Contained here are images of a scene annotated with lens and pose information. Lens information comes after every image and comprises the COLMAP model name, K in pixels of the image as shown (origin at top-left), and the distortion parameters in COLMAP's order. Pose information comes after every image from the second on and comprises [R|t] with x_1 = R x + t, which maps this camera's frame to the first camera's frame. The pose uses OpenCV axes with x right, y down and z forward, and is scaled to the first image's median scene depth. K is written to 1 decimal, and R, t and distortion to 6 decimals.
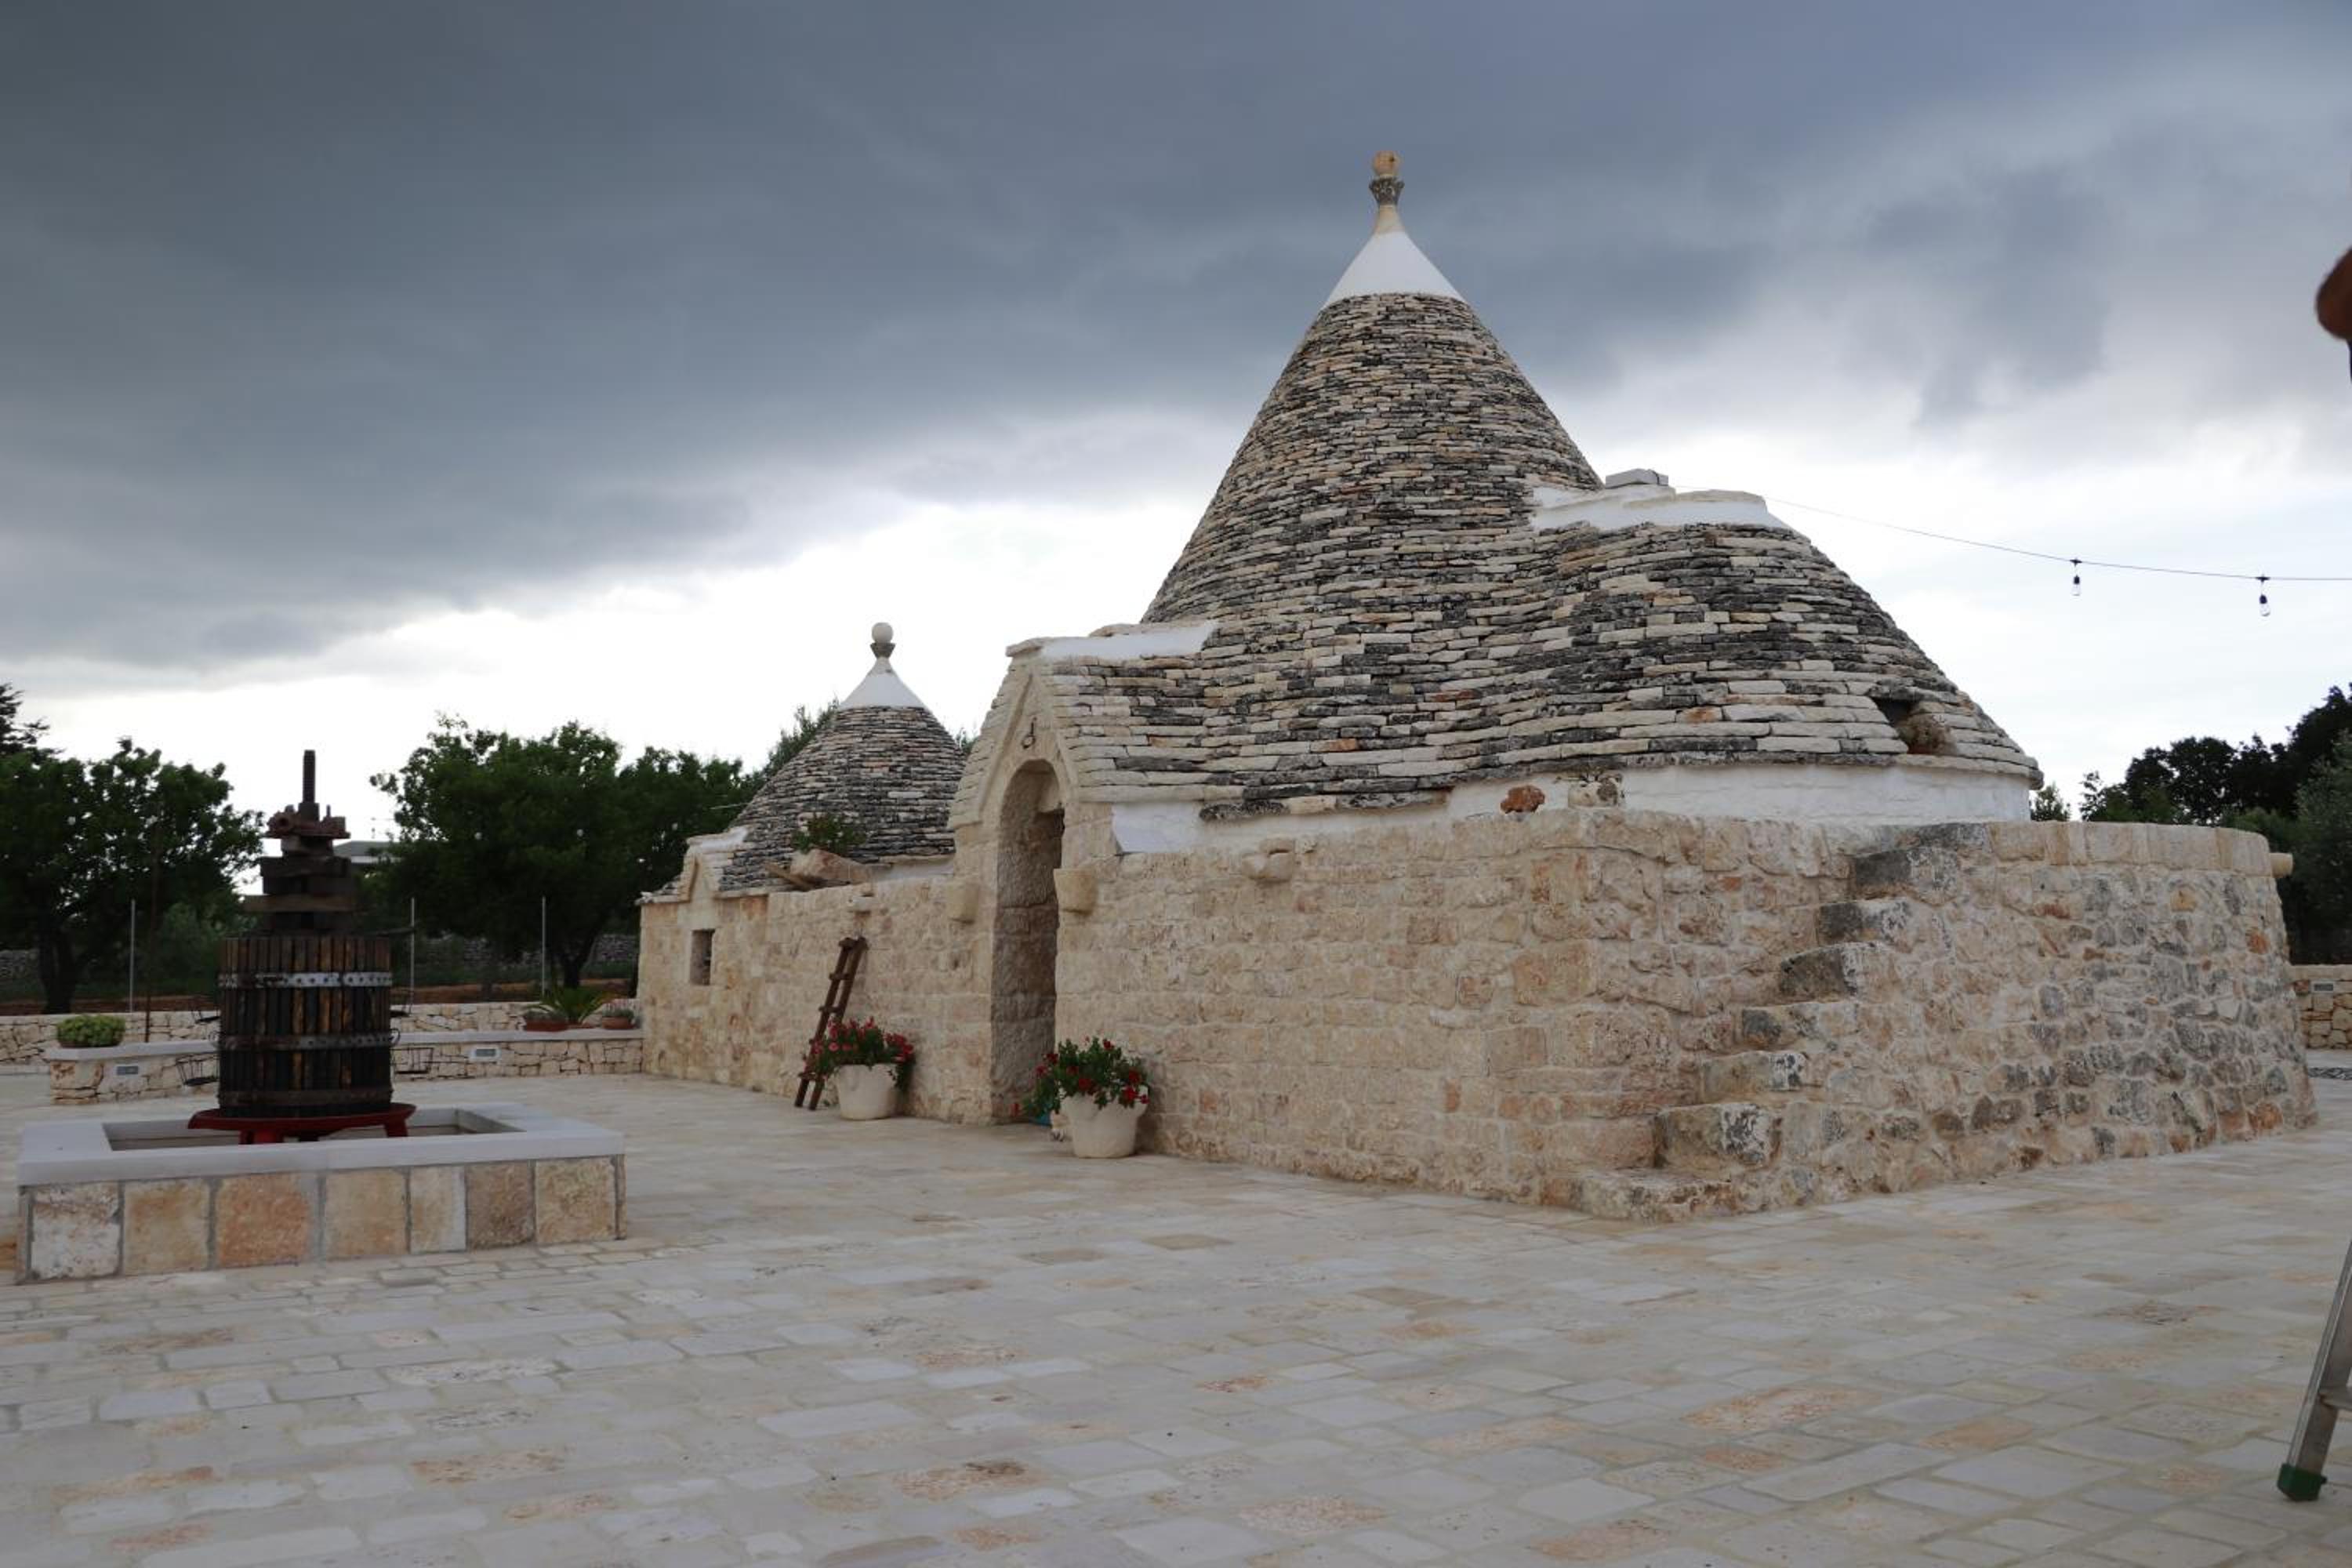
lens RADIAL K [[1916.9, 0, 1162.6], [0, 1916.9, 801.8], [0, 0, 1]] dist [-0.184229, 0.155773]
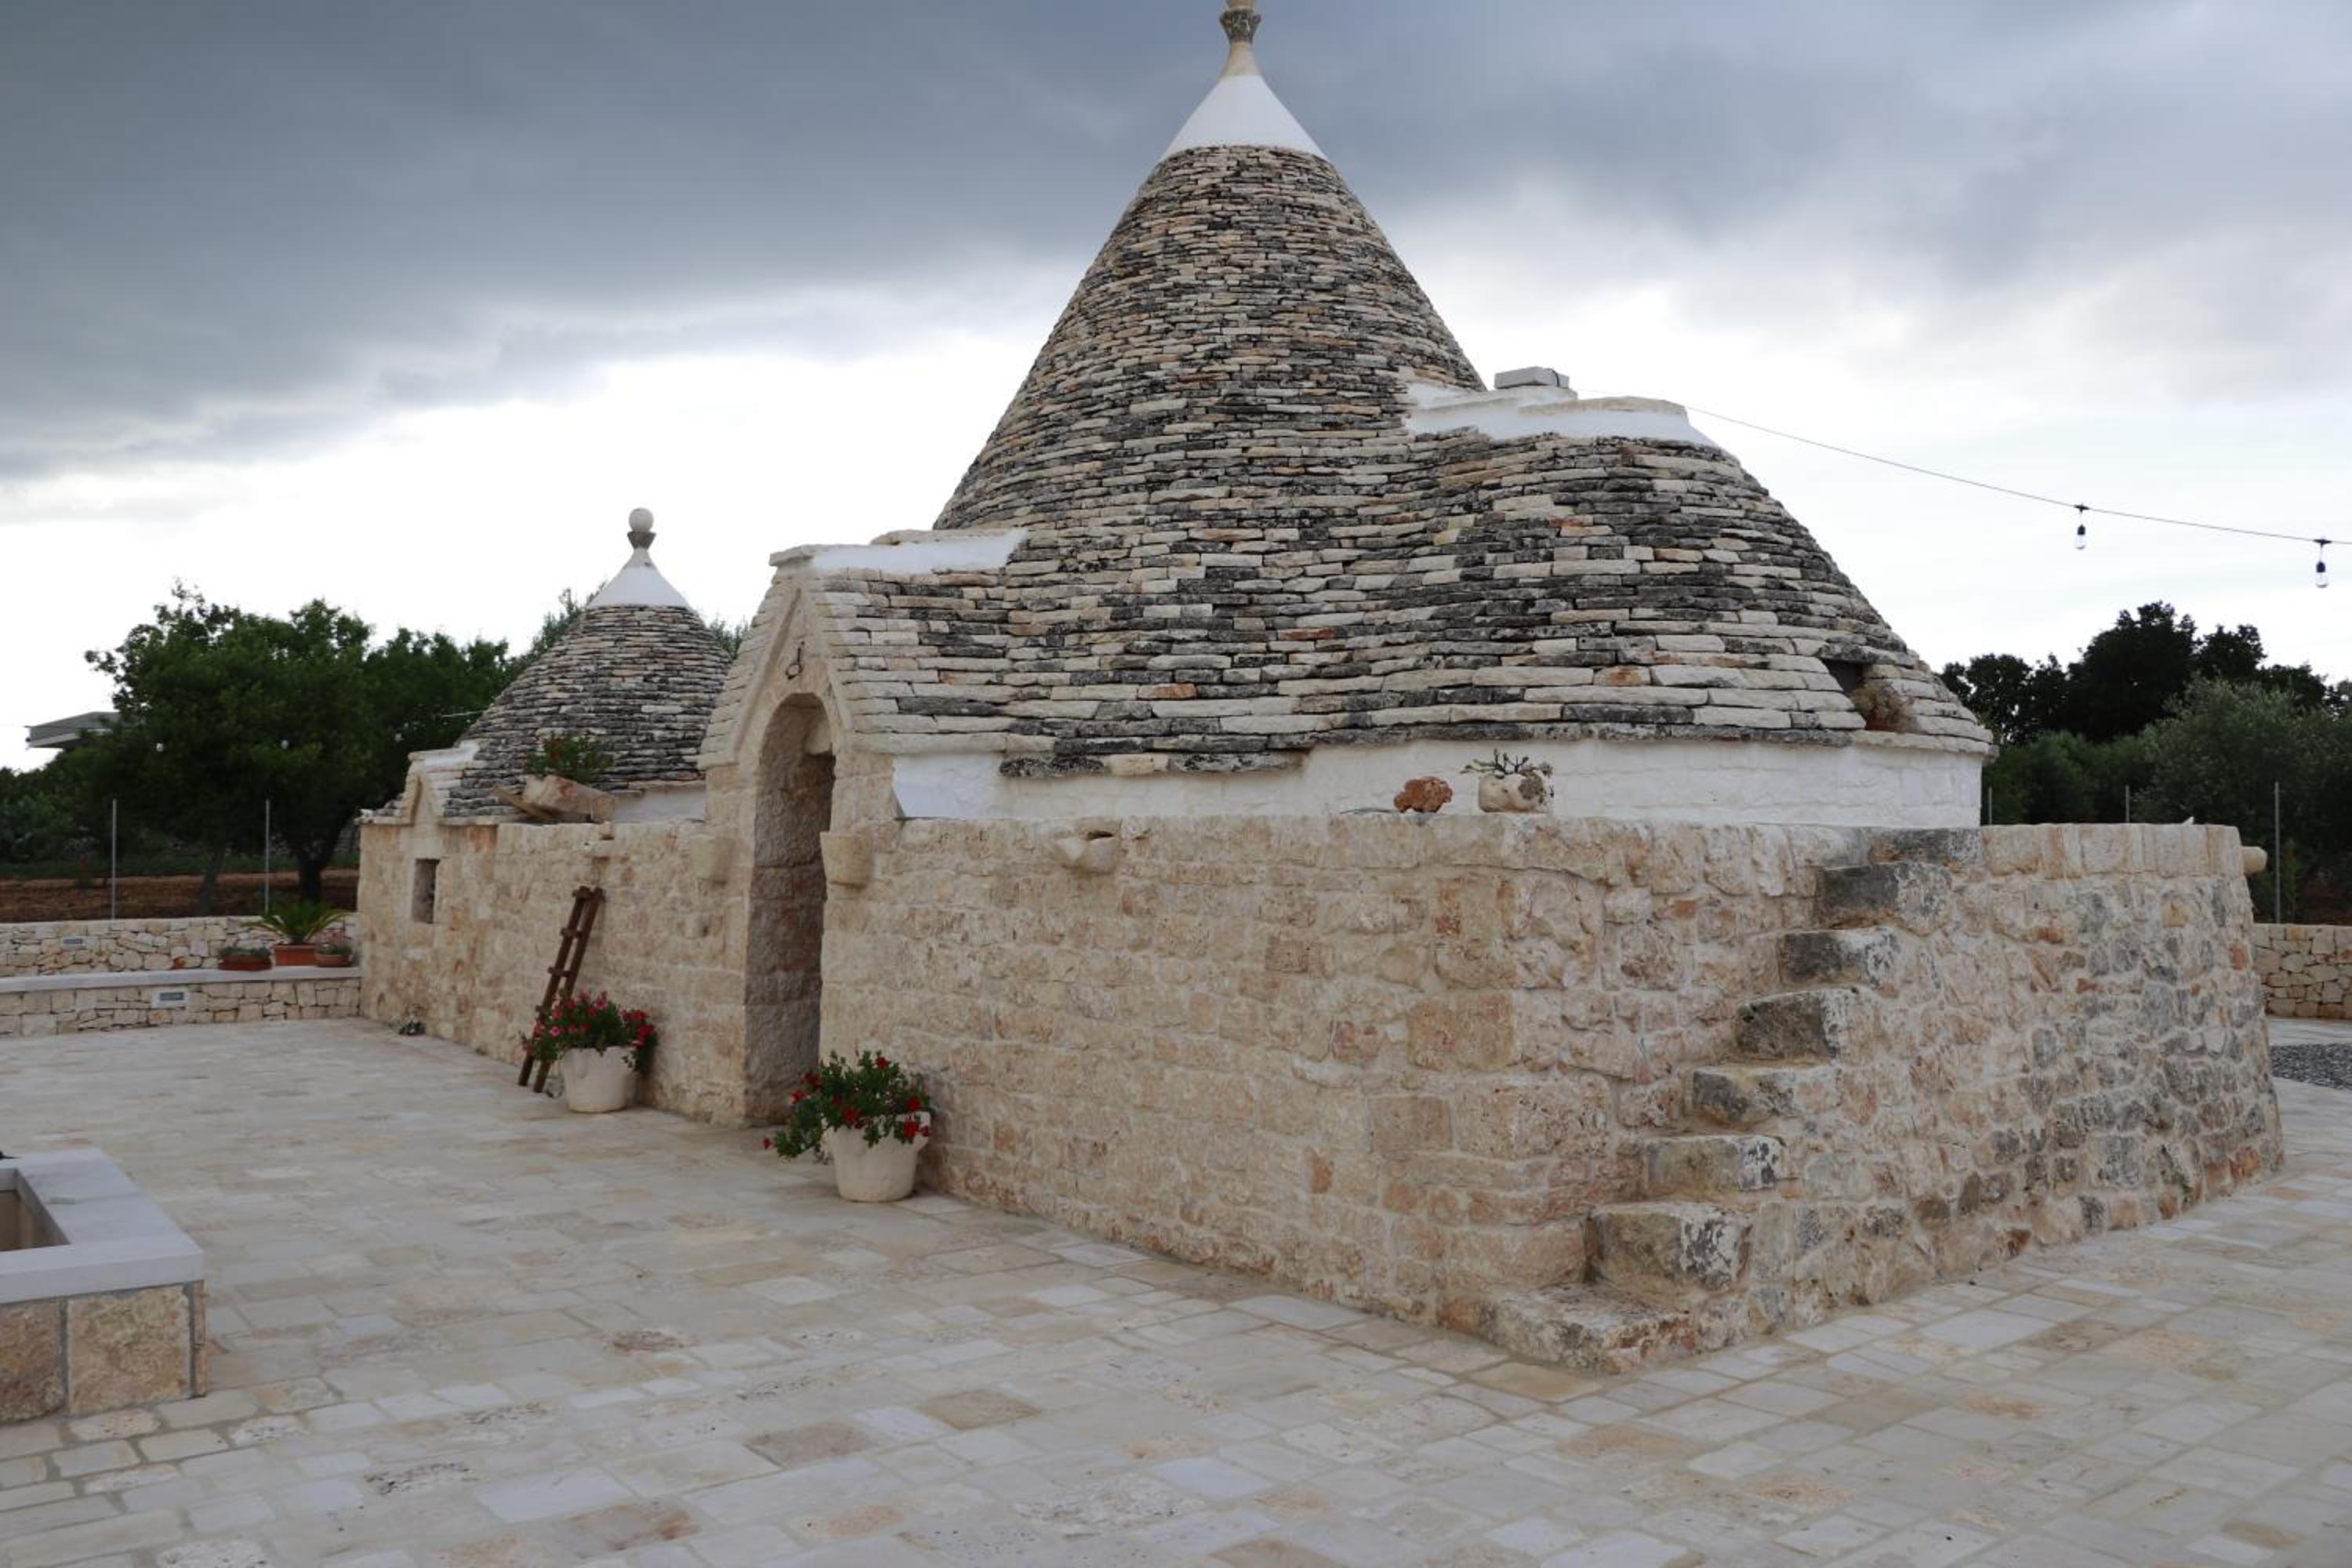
lens RADIAL K [[1916.9, 0, 1162.6], [0, 1916.9, 801.8], [0, 0, 1]] dist [-0.184229, 0.155773]
pose [[0.993992, 0.019391, 0.107719, 0.000438], [-0.026155, 0.997749, 0.061741, -0.033694], [-0.106279, -0.064188, 0.992262, 0.188365]]
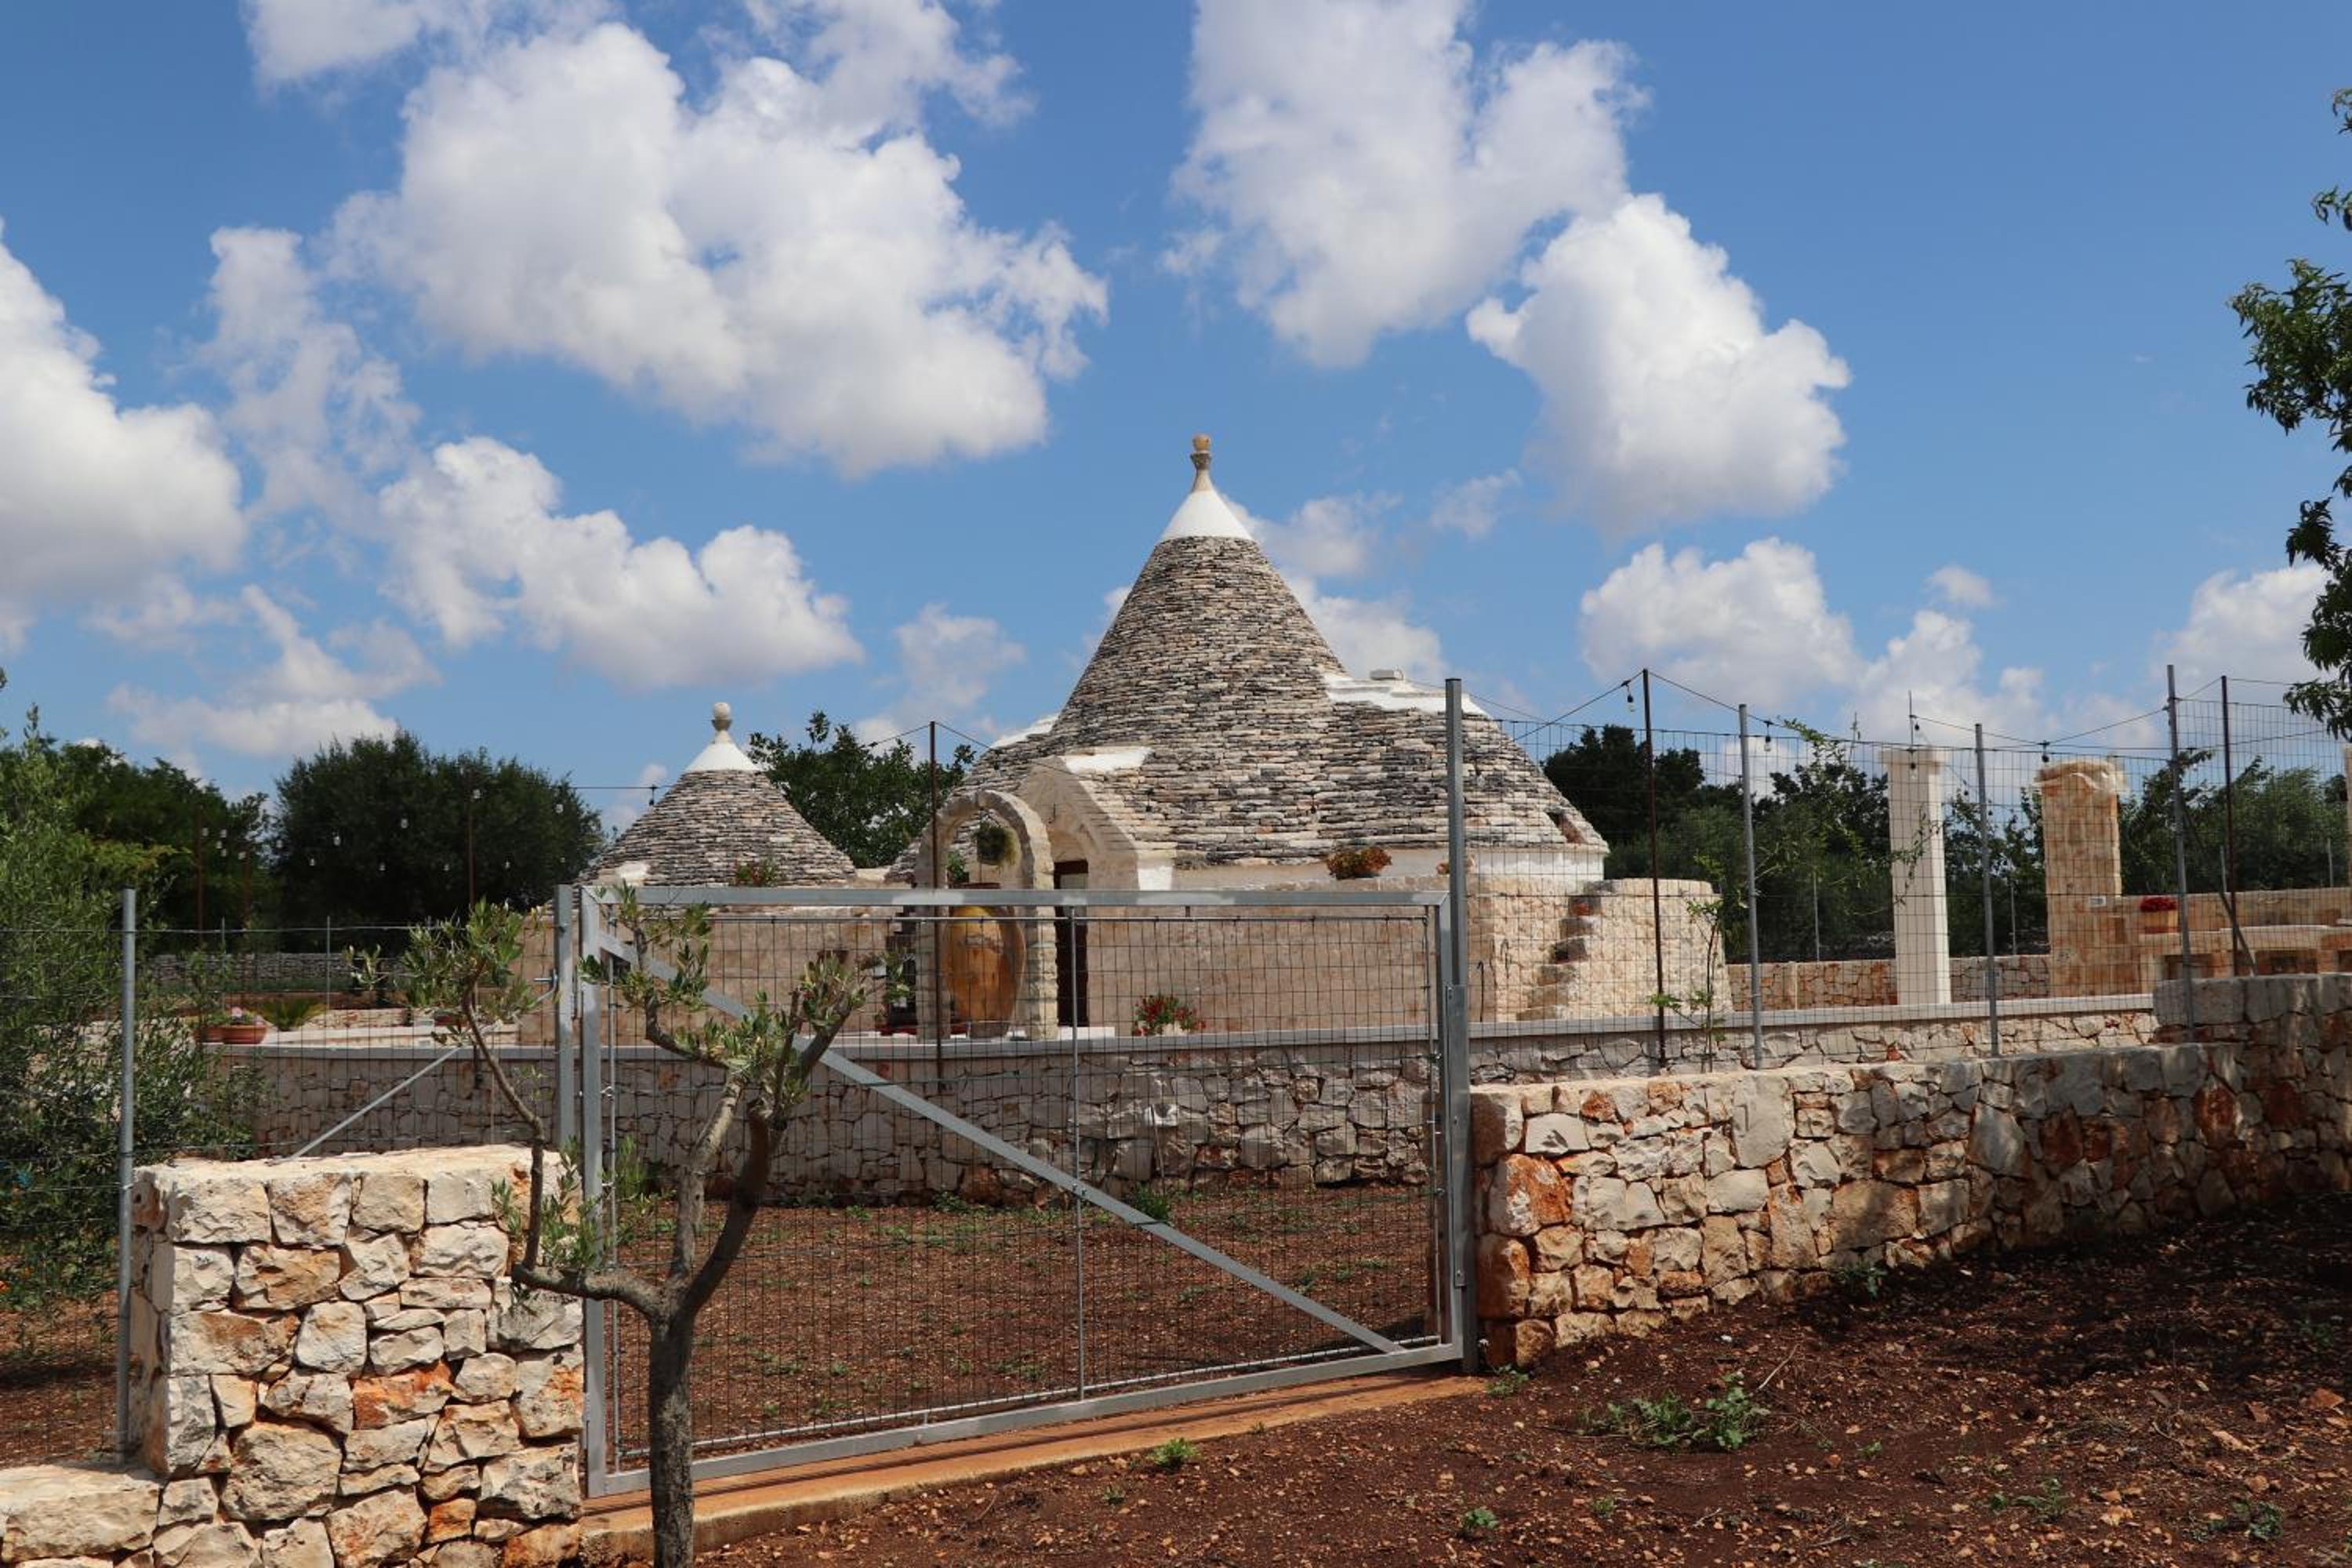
lens RADIAL K [[2304.2, 0, 1162.2], [0, 2304.2, 787.8], [0, 0, 1]] dist [-0.115577, 0.219701]
pose [[0.911711, 0.024603, 0.410095, -0.889571], [-0.020681, 0.999688, -0.013996, -0.036859], [-0.410312, 0.004279, 0.911935, -0.931010]]
